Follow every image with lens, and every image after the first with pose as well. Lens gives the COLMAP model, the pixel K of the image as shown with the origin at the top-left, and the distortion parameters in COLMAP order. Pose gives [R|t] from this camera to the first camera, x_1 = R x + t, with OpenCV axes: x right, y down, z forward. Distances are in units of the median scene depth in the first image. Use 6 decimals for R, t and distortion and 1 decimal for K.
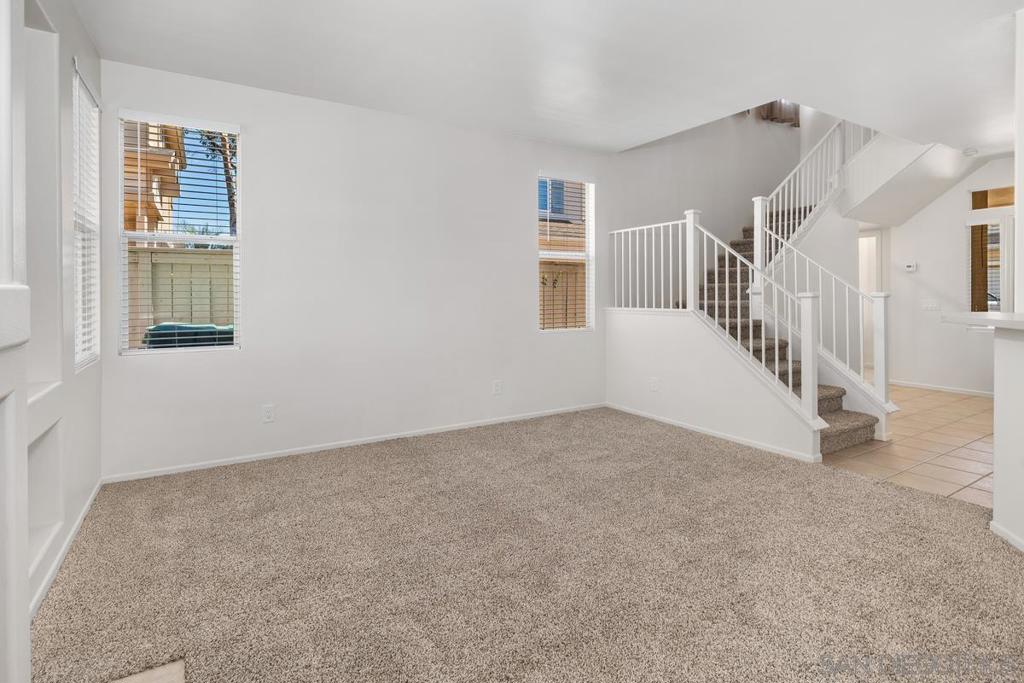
lens RADIAL K [[500.9, 0, 508.1], [0, 500.9, 294.4], [0, 0, 1]] dist [-0.001398, -0.000187]
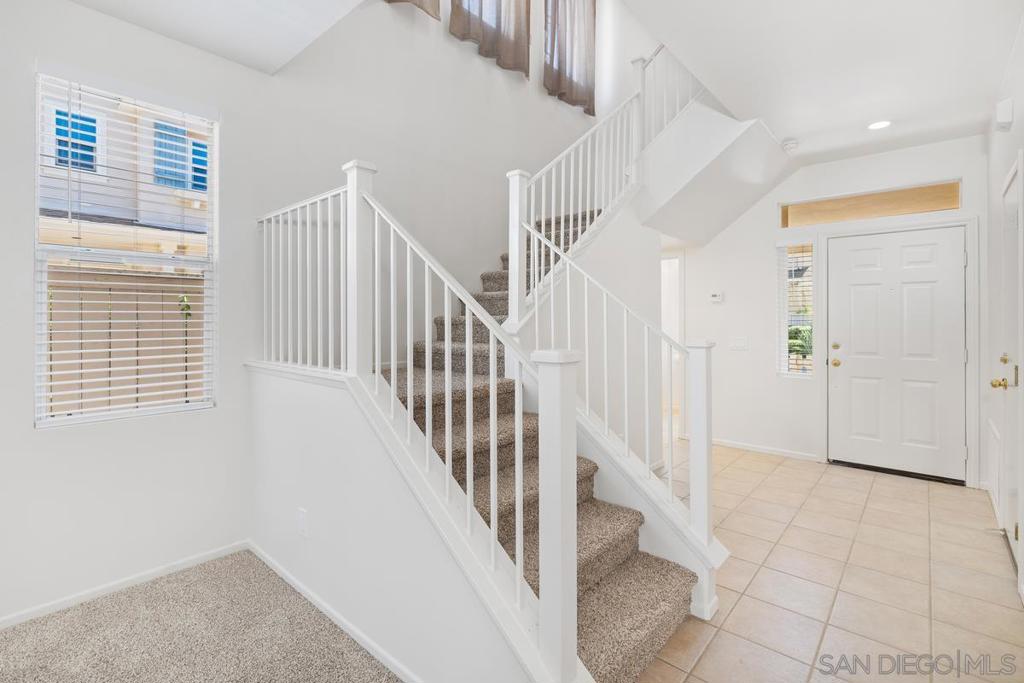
lens RADIAL K [[471.9, 0, 511.5], [0, 471.9, 324.0], [0, 0, 1]] dist [-0.000541, -0.000087]
pose [[0.952122, 0.001442, 0.305715, 0.312989], [-0.000627, 0.999996, -0.002762, -0.014444], [-0.305717, 0.002438, 0.952119, 0.456879]]
